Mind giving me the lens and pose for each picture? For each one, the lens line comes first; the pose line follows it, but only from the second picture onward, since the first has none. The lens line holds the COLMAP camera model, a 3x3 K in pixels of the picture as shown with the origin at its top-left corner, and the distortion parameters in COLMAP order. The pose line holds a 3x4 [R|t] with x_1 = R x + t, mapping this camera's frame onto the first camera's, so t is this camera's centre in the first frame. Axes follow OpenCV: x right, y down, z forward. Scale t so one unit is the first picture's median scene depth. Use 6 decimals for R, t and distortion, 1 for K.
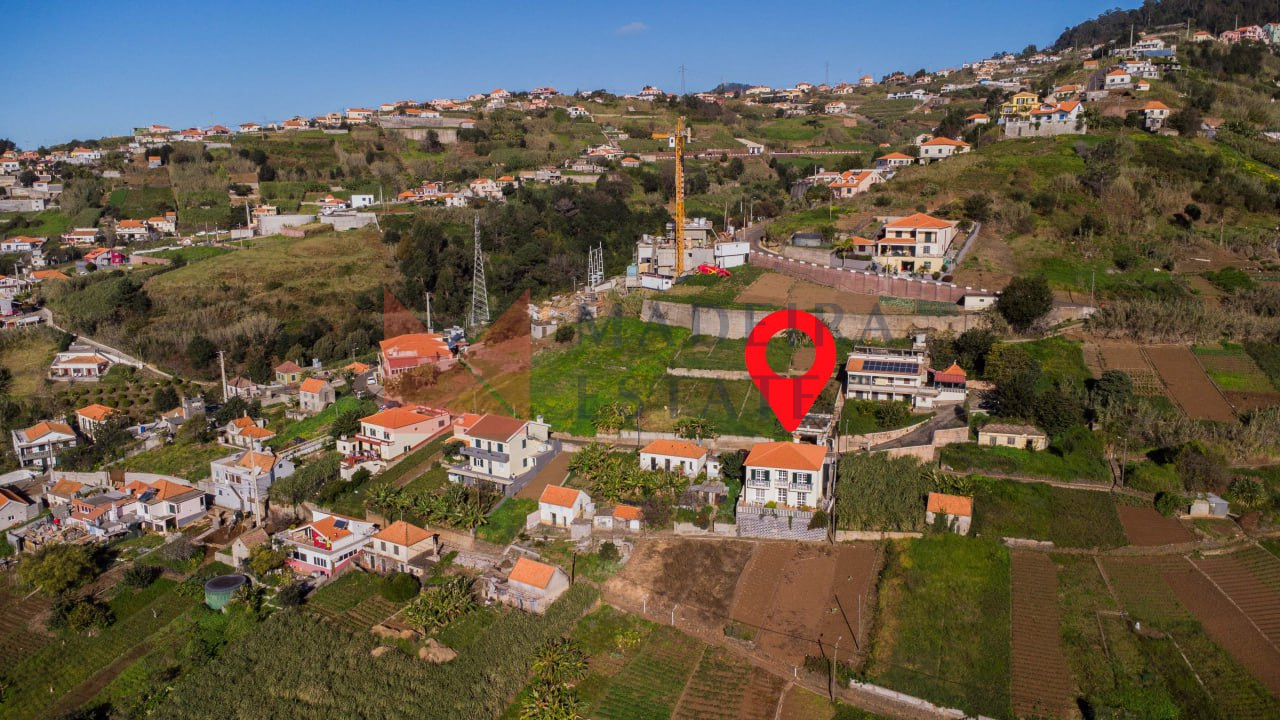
lens RADIAL K [[915.3, 0, 640.0], [0, 915.3, 360.0], [0, 0, 1]] dist [0.003171, -0.002554]
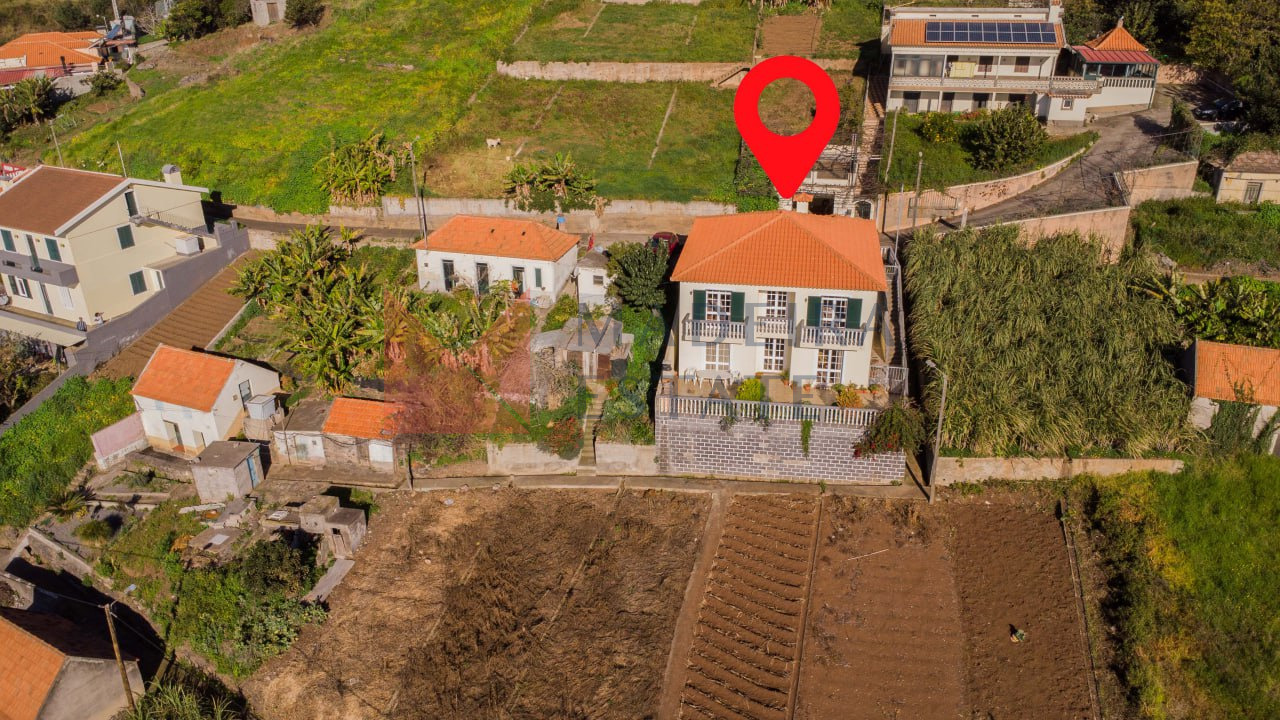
lens RADIAL K [[915.3, 0, 640.0], [0, 915.3, 360.0], [0, 0, 1]] dist [0.003171, -0.002554]
pose [[0.993912, -0.049006, 0.098682, 0.058314], [0.023310, 0.968893, 0.246381, 0.051620], [-0.107687, -0.242580, 0.964136, 0.594341]]
